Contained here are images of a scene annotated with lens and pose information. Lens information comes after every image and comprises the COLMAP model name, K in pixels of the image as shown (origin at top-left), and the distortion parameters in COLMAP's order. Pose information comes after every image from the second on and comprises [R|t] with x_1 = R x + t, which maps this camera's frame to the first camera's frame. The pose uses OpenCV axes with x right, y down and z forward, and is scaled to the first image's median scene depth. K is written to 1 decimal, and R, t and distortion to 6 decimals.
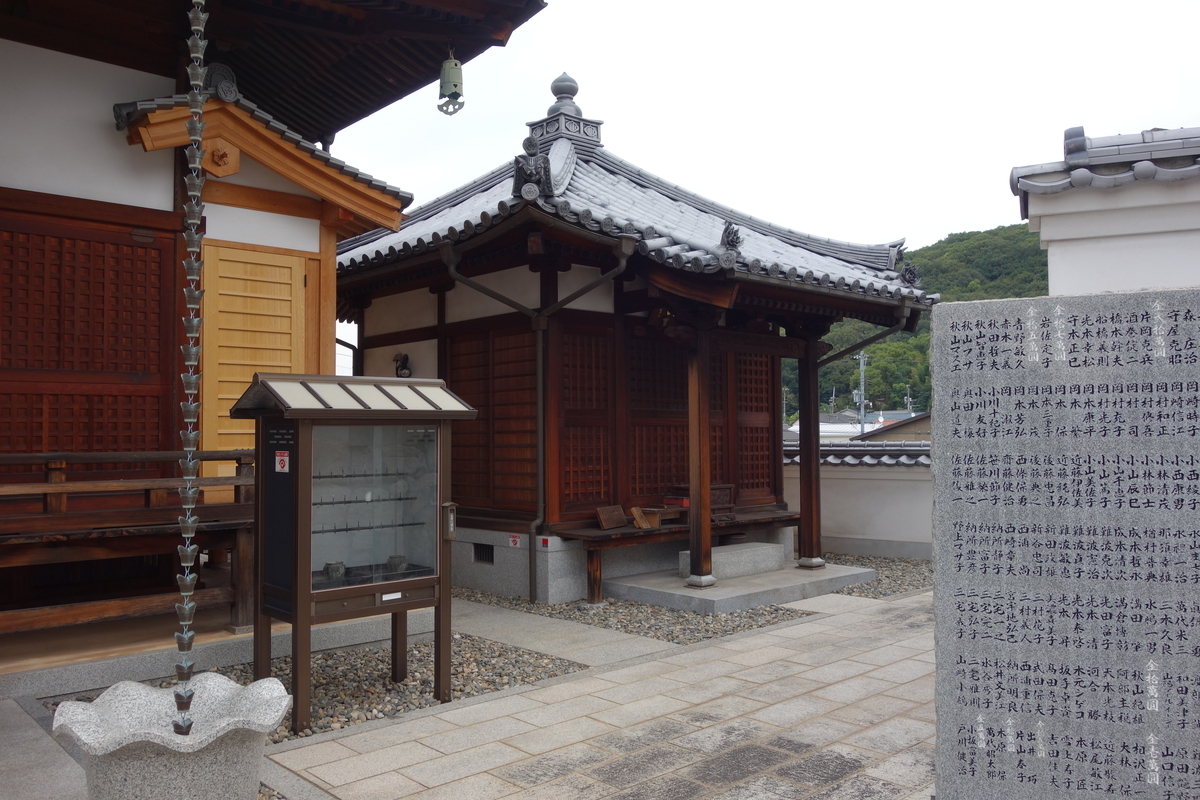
lens RADIAL K [[949.4, 0, 601.1], [0, 949.4, 401.0], [0, 0, 1]] dist [-0.010141, -0.023092]
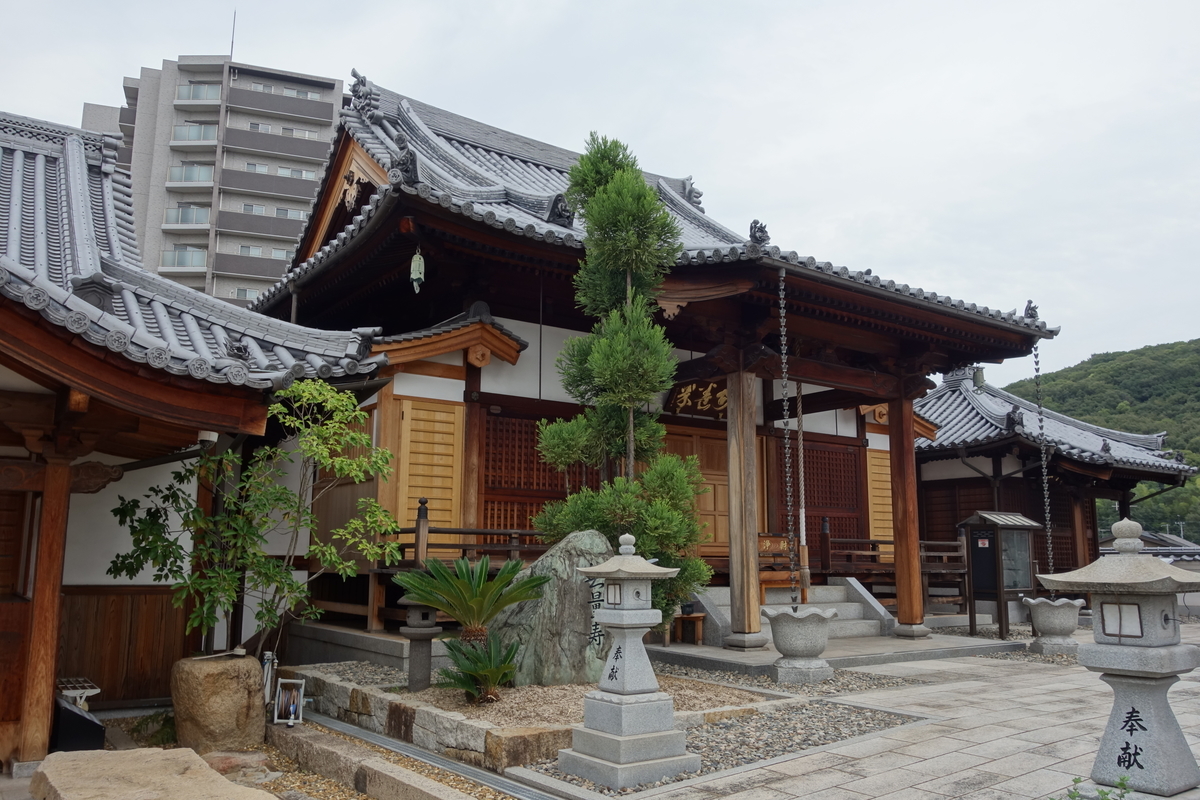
lens RADIAL K [[949.4, 0, 593.6], [0, 949.4, 399.2], [0, 0, 1]] dist [-0.010141, -0.023092]
pose [[0.991007, -0.003489, -0.133766, -0.794951], [-0.013565, 0.991891, -0.126363, 0.008758], [0.133122, 0.127041, 0.982924, -1.399031]]
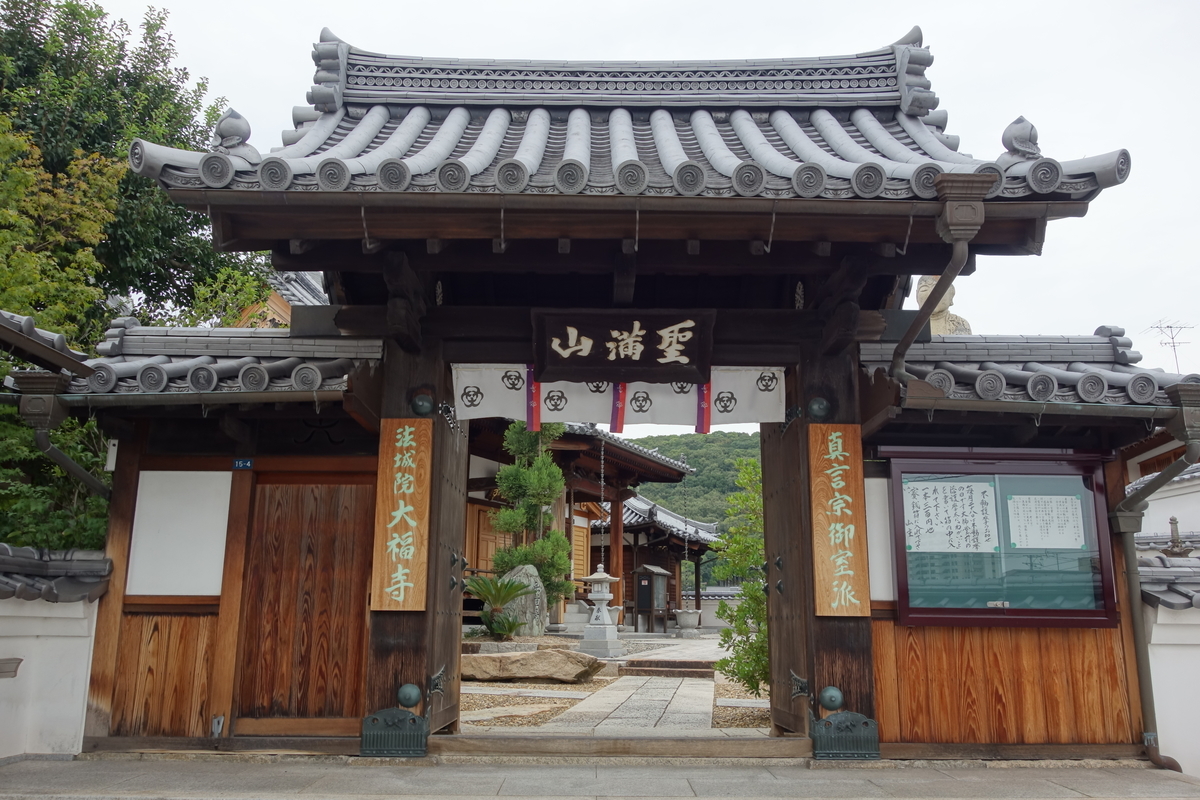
lens RADIAL K [[949.4, 0, 599.3], [0, 949.4, 399.8], [0, 0, 1]] dist [-0.010141, -0.023092]
pose [[0.936107, 0.099428, 0.337369, -1.699380], [-0.032667, 0.979643, -0.198074, 0.086169], [-0.350195, 0.174397, 0.920298, -2.673463]]
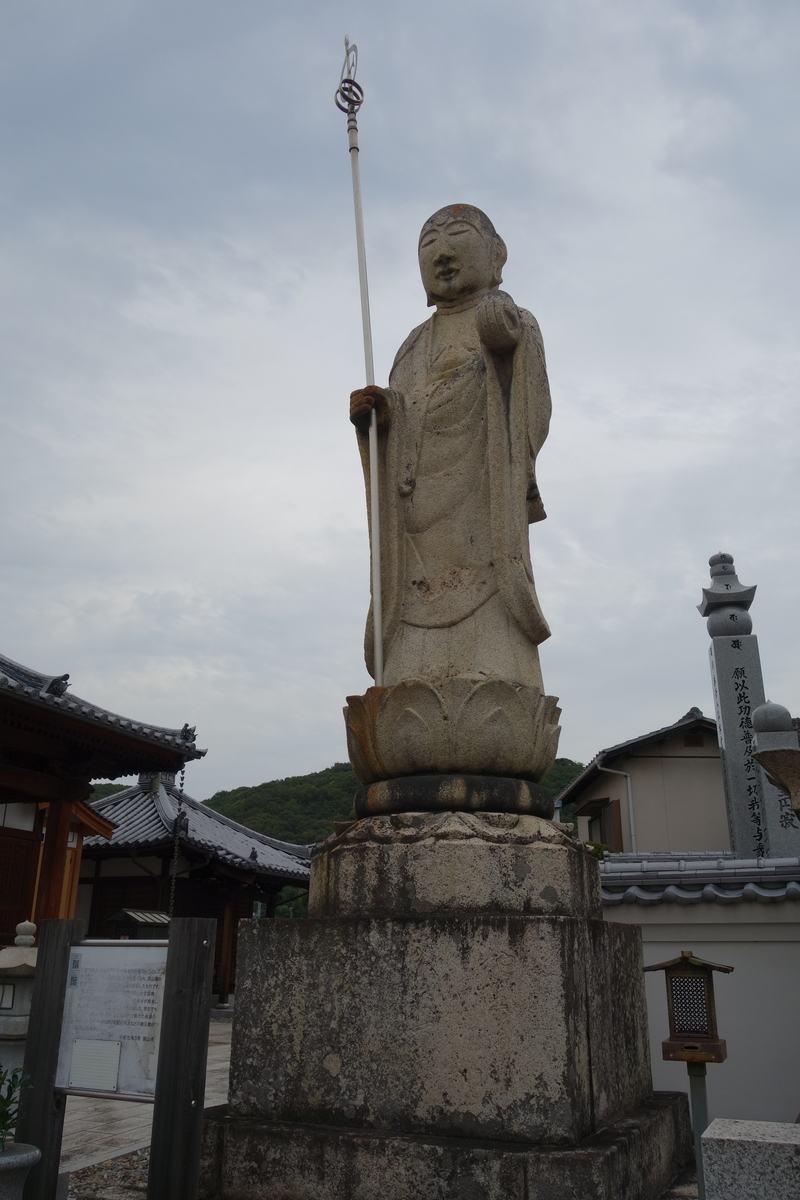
lens RADIAL K [[949.4, 0, 401.3], [0, 949.4, 595.0], [0, 0, 1]] dist [-0.010141, -0.023092]
pose [[0.910039, 0.163737, 0.380815, -0.627343], [-0.031147, 0.943094, -0.331065, -0.000225], [-0.413352, 0.289421, 0.863352, -1.667377]]
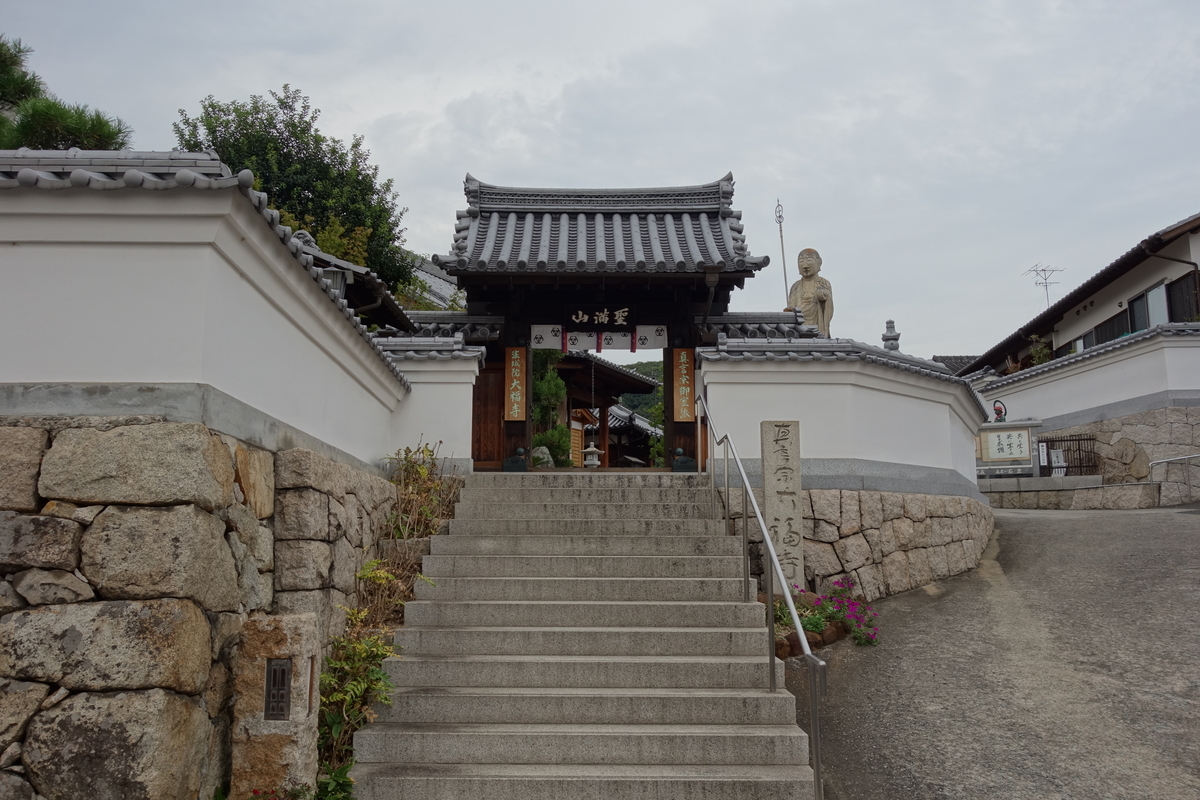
lens RADIAL K [[949.4, 0, 596.5], [0, 949.4, 394.9], [0, 0, 1]] dist [-0.010141, -0.023092]
pose [[0.934189, 0.068784, 0.350084, -2.100521], [-0.025268, 0.991531, -0.127388, 0.292493], [-0.355882, 0.110158, 0.928016, -3.756653]]
